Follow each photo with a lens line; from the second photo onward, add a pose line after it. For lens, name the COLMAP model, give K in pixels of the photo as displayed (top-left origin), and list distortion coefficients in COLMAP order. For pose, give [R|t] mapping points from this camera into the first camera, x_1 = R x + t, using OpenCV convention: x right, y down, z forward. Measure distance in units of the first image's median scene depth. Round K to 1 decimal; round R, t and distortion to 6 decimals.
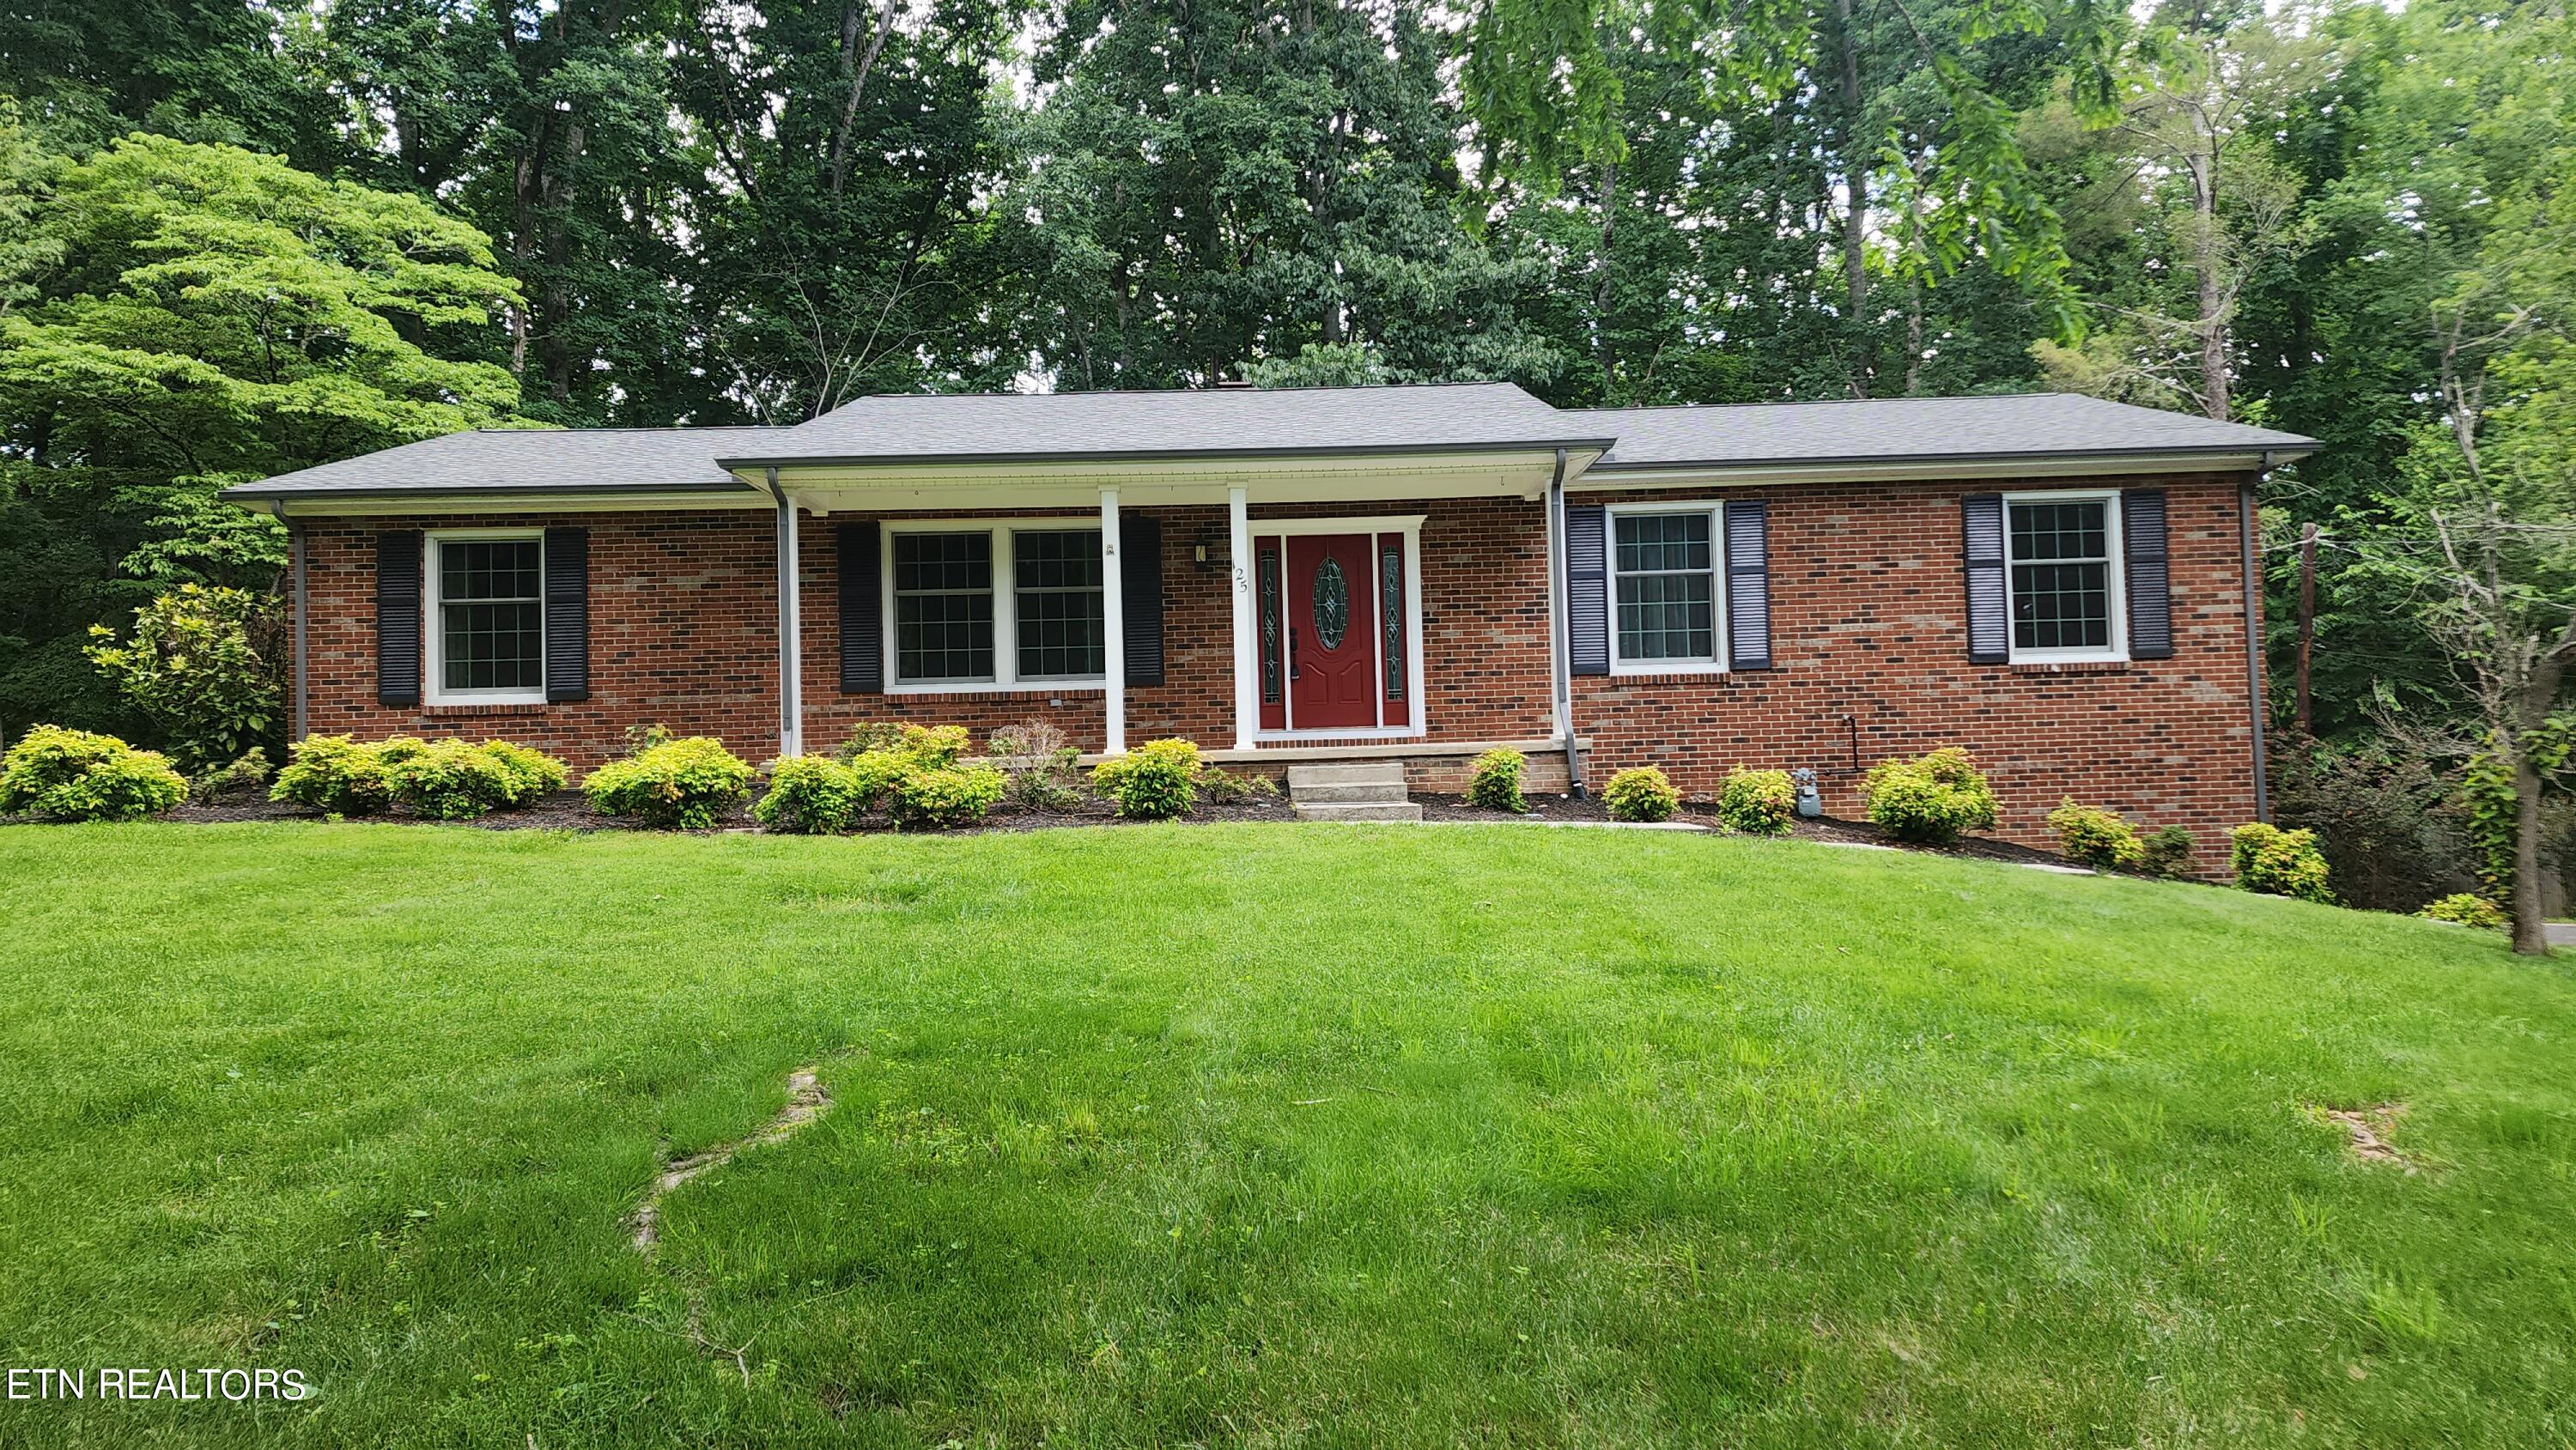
lens RADIAL K [[1660.4, 0, 1282.1], [0, 1660.4, 663.7], [0, 0, 1]] dist [0.044522, -0.000611]
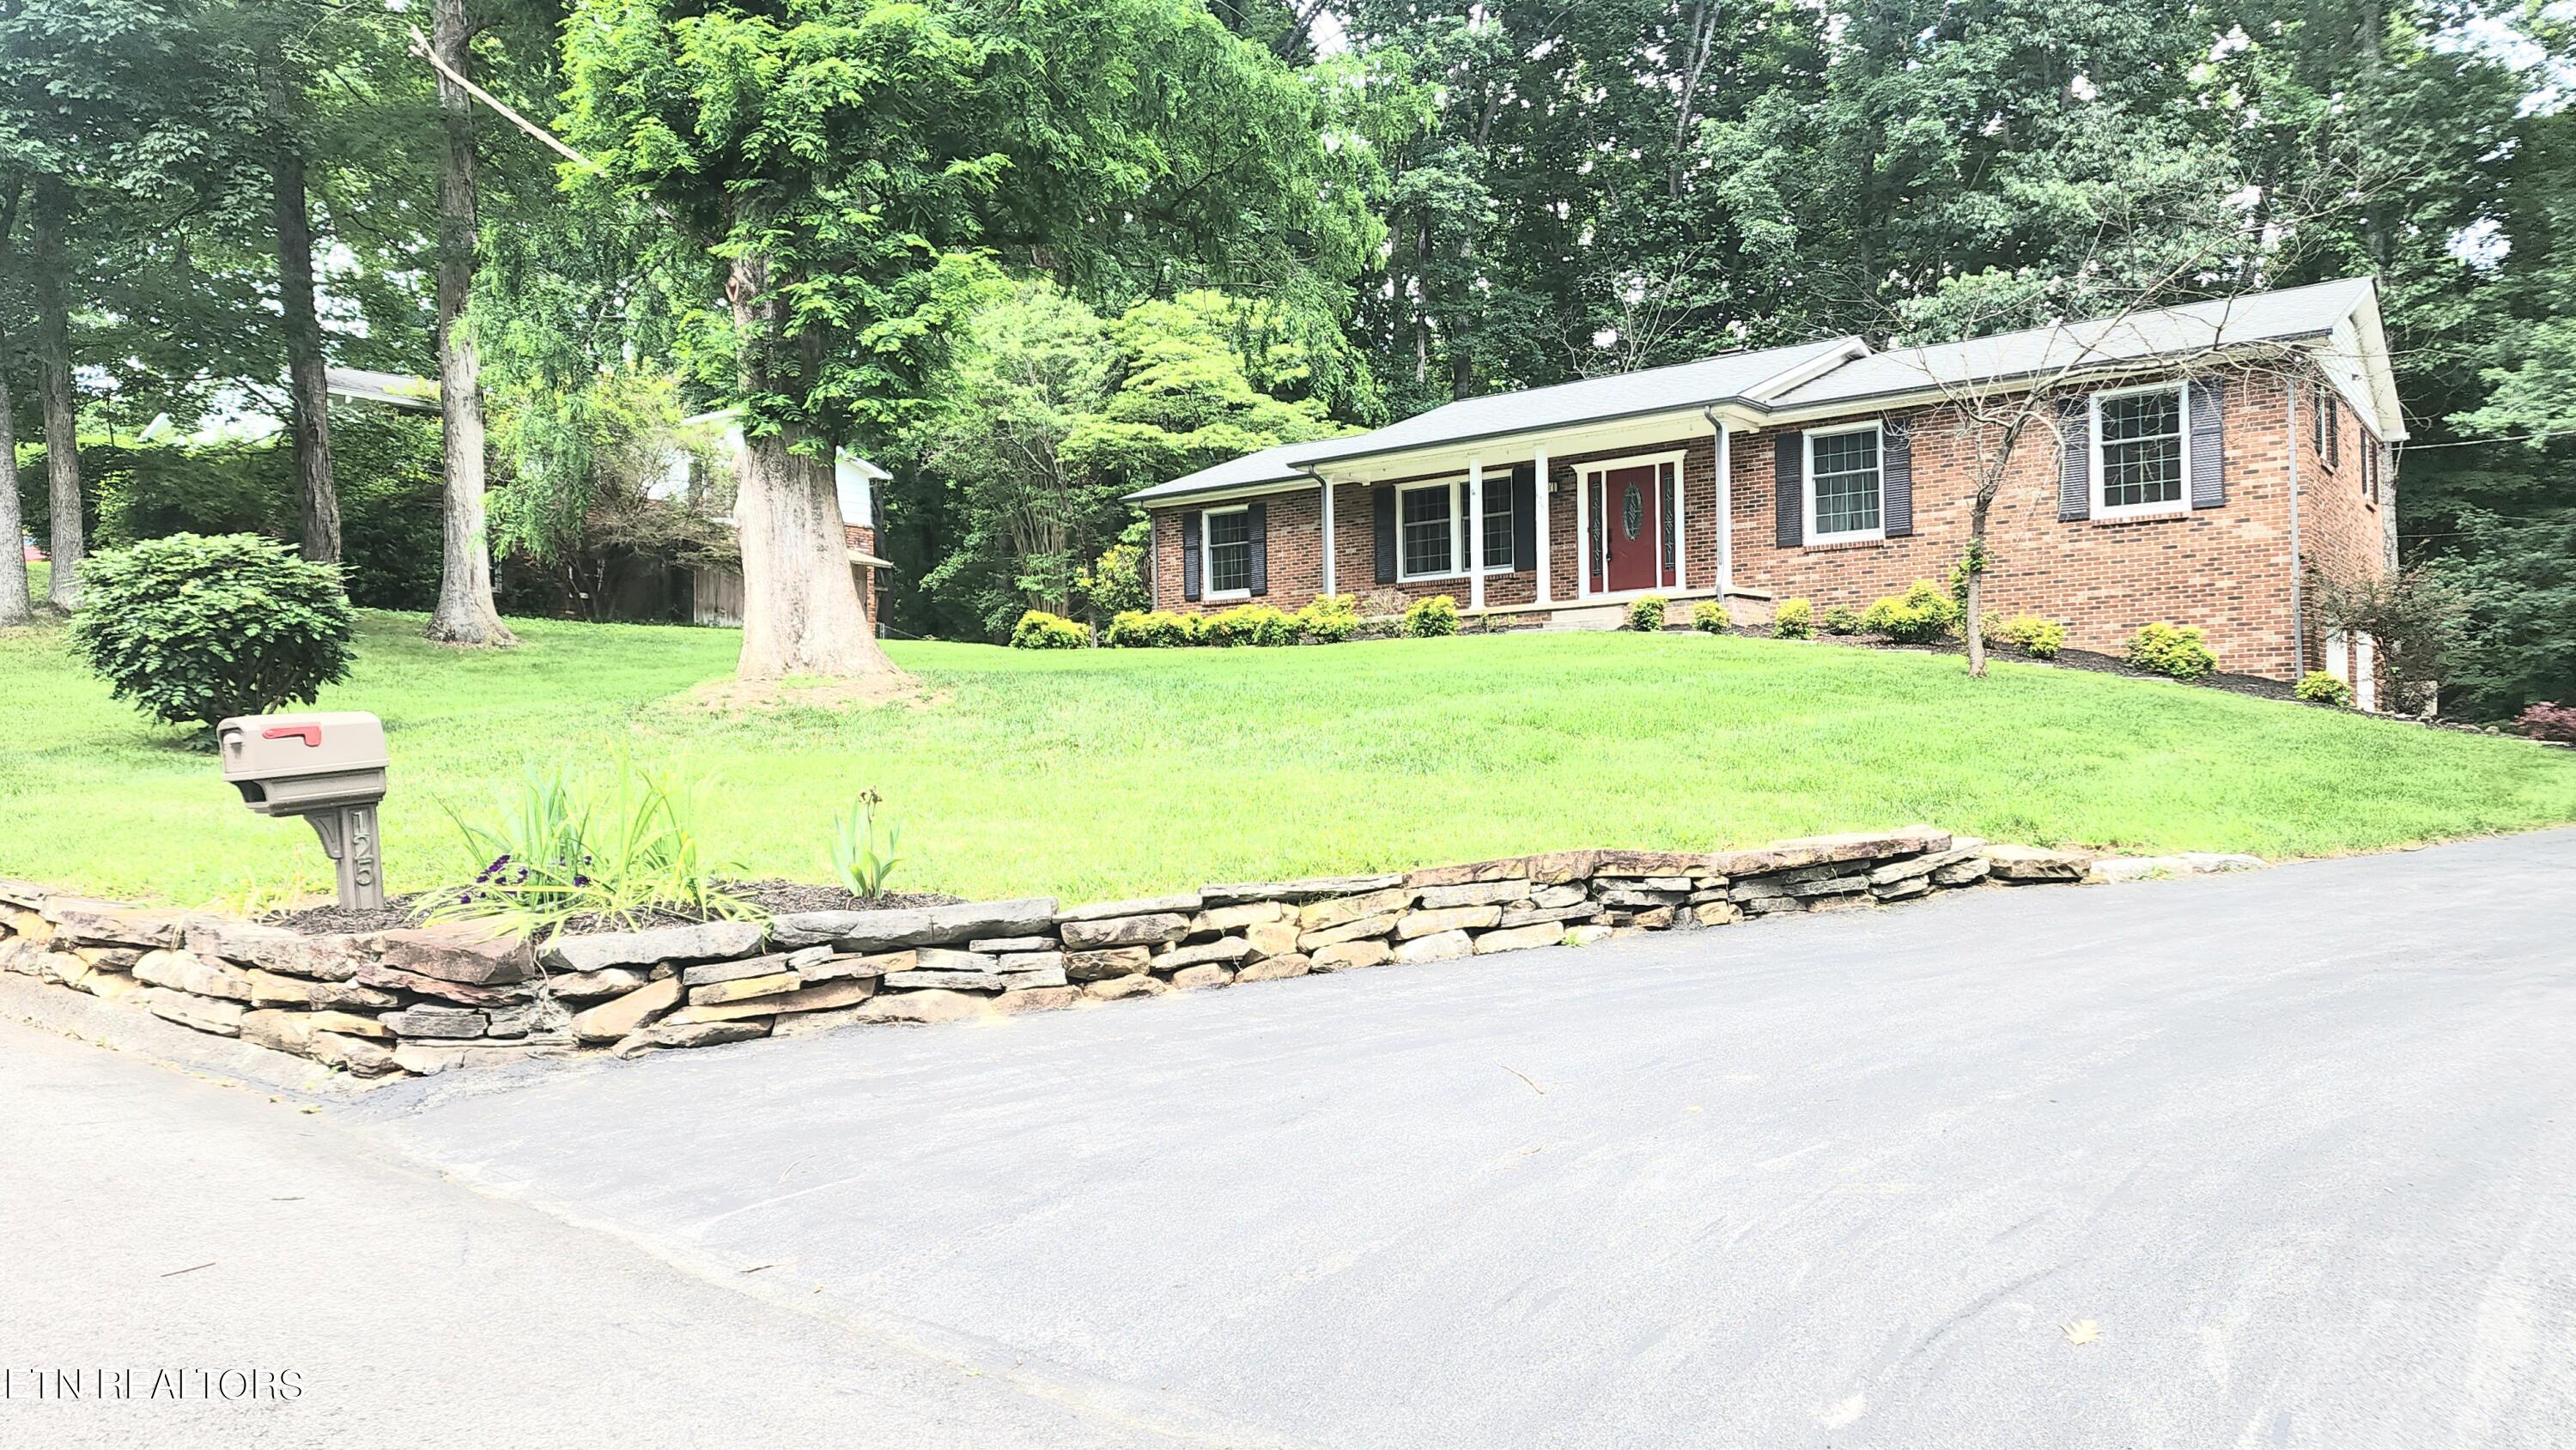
lens RADIAL K [[1777.0, 0, 1288.0], [0, 1777.0, 725.0], [0, 0, 1]] dist [-0.039843, -0.000775]
pose [[0.780886, -0.001698, -0.624671, 0.825508], [0.047714, 0.997237, 0.056935, 0.054751], [0.622849, -0.074265, 0.778810, -0.535578]]
